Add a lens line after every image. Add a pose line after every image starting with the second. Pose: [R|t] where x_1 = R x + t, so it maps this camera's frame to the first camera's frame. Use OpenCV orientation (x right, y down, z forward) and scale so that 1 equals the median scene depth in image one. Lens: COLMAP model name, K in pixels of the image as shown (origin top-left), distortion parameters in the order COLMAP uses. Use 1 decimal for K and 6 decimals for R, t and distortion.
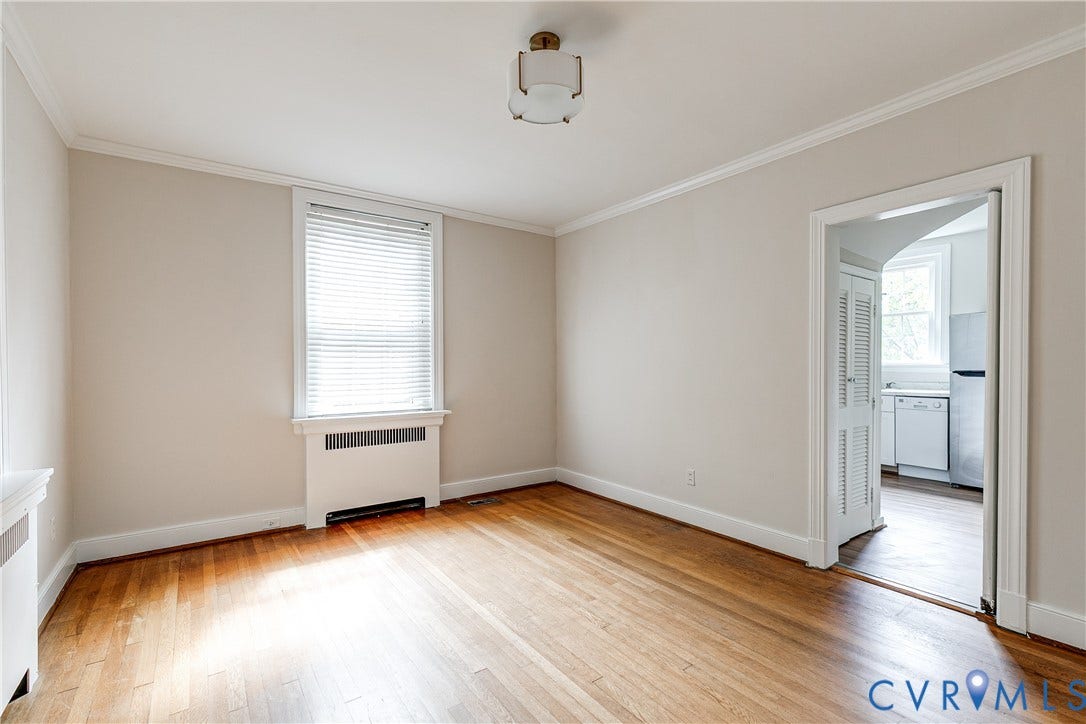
lens RADIAL K [[503.9, 0, 551.2], [0, 503.9, 366.2], [0, 0, 1]] dist [0.015245, -0.001960]
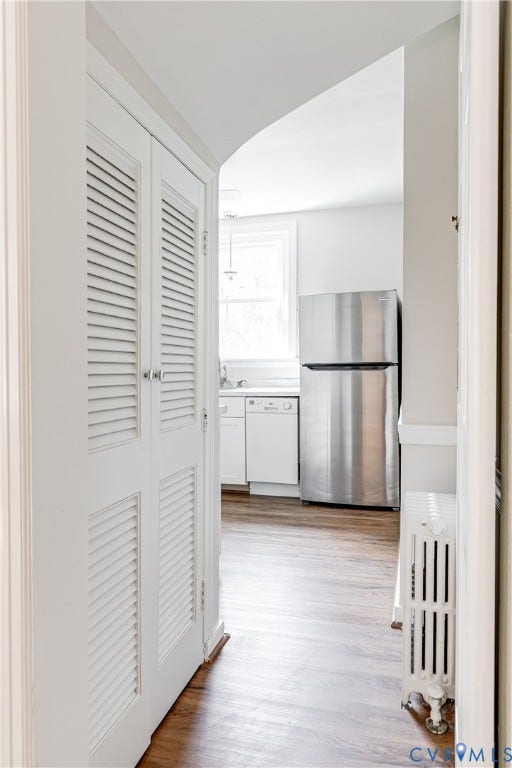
lens RADIAL K [[547.3, 0, 256.9], [0, 547.3, 381.8], [0, 0, 1]] dist [0.002086, 0.000155]
pose [[0.820240, -0.024072, 0.571512, 0.226546], [0.009304, 0.999543, 0.028748, 0.011894], [-0.571943, -0.018263, 0.820090, 0.320671]]
